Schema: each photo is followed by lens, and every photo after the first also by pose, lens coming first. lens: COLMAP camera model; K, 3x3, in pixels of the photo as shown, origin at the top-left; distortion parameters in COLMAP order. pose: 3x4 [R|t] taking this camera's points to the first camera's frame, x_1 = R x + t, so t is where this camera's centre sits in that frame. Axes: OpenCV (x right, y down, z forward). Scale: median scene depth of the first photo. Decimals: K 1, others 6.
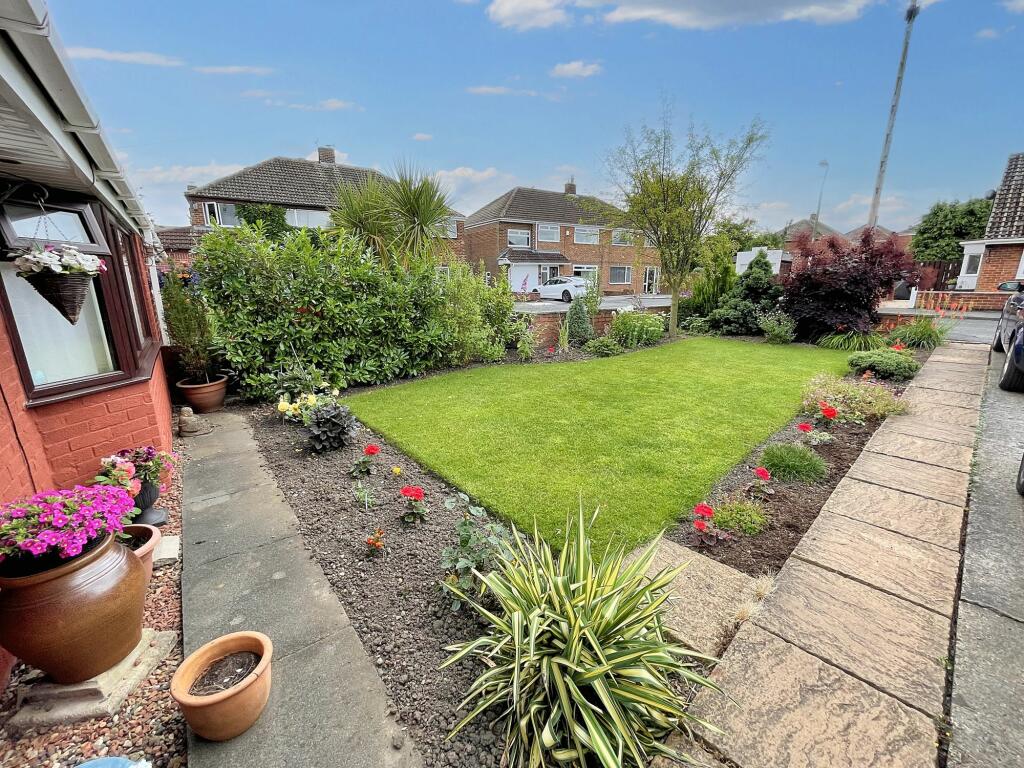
lens RADIAL K [[413.0, 0, 510.3], [0, 413.0, 381.8], [0, 0, 1]] dist [0.000998, -0.000381]
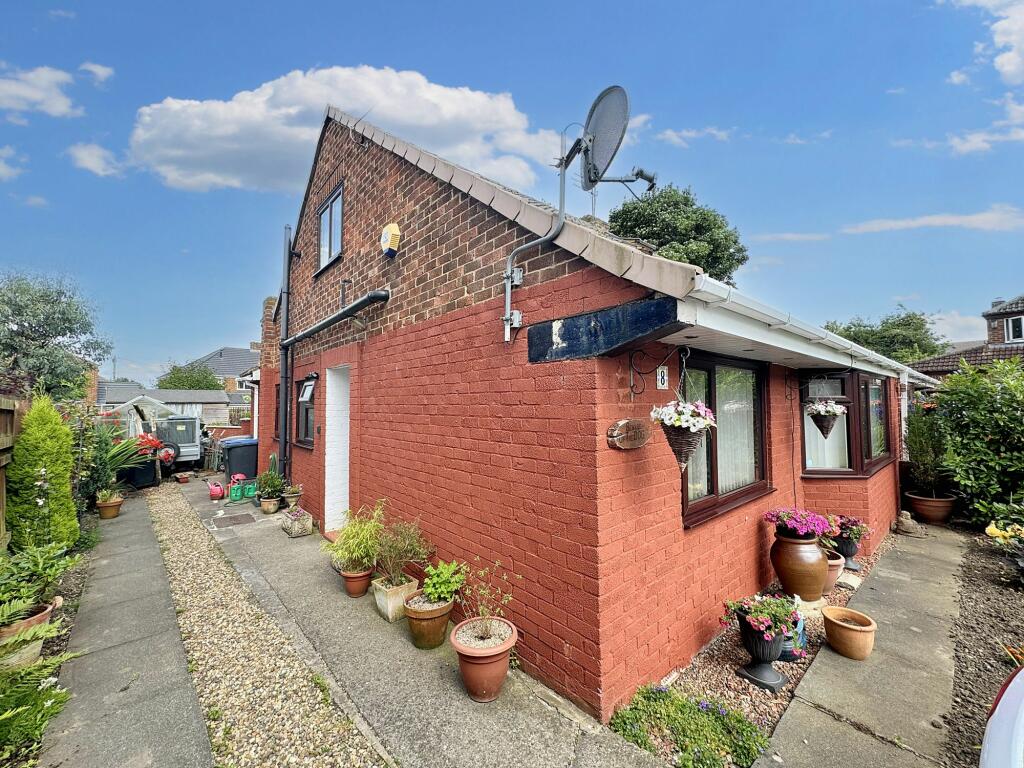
lens RADIAL K [[409.7, 0, 510.6], [0, 409.7, 384.0], [0, 0, 1]] dist [0.001686, -0.000096]
pose [[0.054018, -0.041596, -0.997673, 0.395123], [-0.228602, 0.972081, -0.052906, 0.025909], [0.972020, 0.230928, 0.043001, -0.293030]]
